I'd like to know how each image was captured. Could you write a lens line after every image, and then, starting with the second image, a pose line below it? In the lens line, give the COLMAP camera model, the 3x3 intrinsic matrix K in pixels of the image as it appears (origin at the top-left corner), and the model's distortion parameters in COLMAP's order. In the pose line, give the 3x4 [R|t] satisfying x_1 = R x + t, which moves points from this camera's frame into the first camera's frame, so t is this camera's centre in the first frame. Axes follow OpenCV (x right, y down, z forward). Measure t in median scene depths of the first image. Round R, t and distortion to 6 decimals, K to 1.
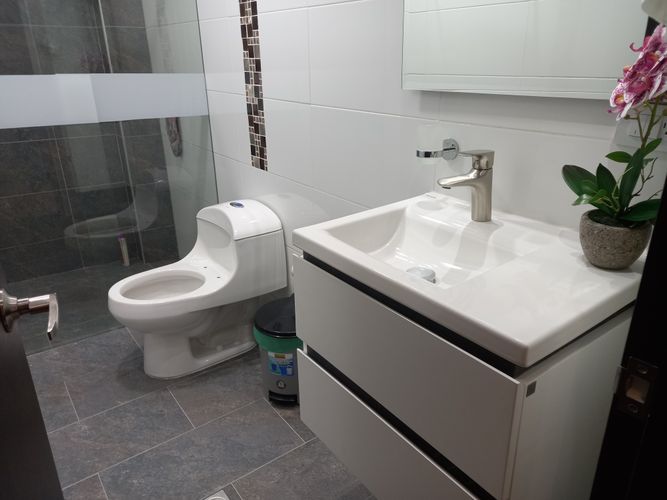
lens RADIAL K [[478.9, 0, 337.9], [0, 478.9, 250.1], [0, 0, 1]] dist [0.082209, -0.006544]
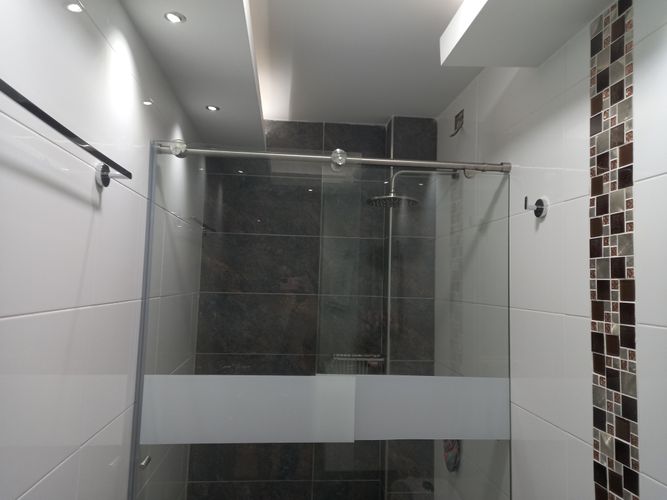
lens RADIAL K [[478.9, 0, 332.5], [0, 478.9, 250.9], [0, 0, 1]] dist [0.082209, -0.006544]
pose [[0.850679, -0.007993, -0.525625, -0.145272], [-0.214446, 0.907629, -0.360864, -0.256800], [0.479956, 0.419698, 0.770387, 0.341331]]
